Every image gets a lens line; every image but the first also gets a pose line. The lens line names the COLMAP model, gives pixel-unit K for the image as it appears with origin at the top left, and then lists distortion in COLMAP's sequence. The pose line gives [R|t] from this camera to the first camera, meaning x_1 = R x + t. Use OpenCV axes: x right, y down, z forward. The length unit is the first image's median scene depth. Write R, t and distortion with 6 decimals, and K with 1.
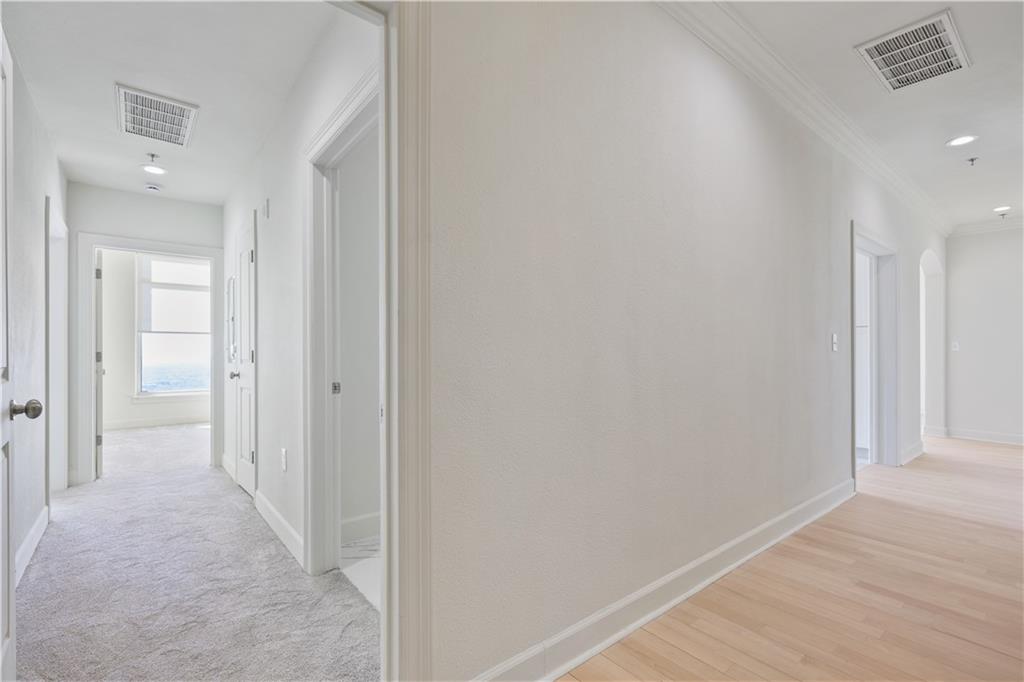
lens RADIAL K [[461.7, 0, 515.5], [0, 461.7, 347.4], [0, 0, 1]] dist [0.002431, 0.000409]
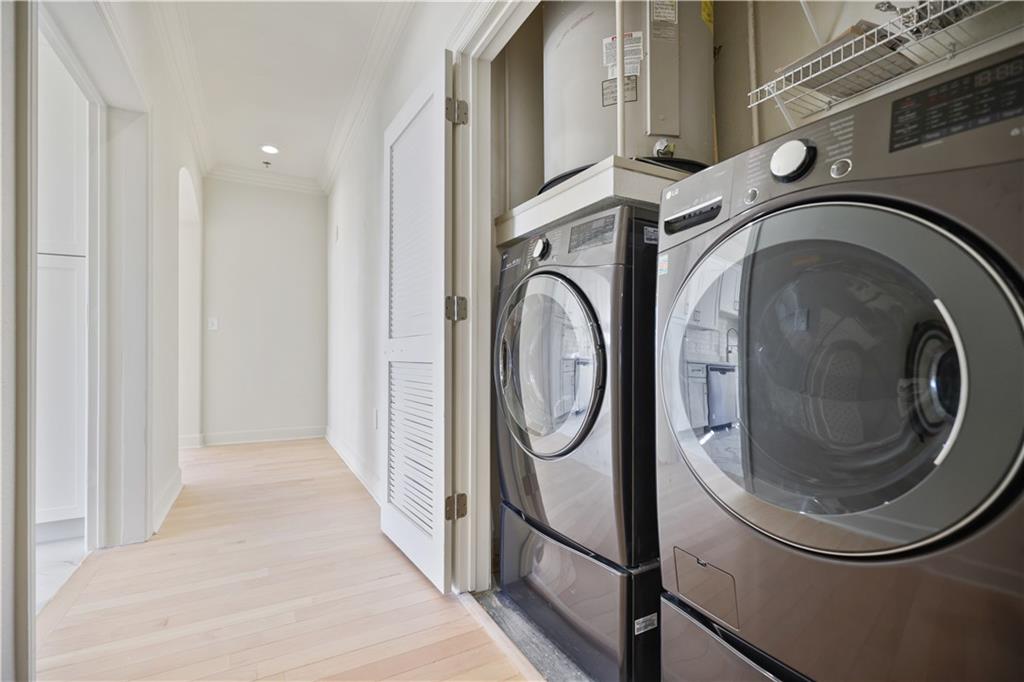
lens RADIAL K [[461.7, 0, 515.5], [0, 461.7, 347.4], [0, 0, 1]] dist [0.002431, 0.000409]
pose [[0.175268, 0.003550, 0.984514, 0.356538], [-0.005577, 0.999981, -0.002613, 0.042524], [-0.984505, -0.005032, 0.175284, 0.461879]]
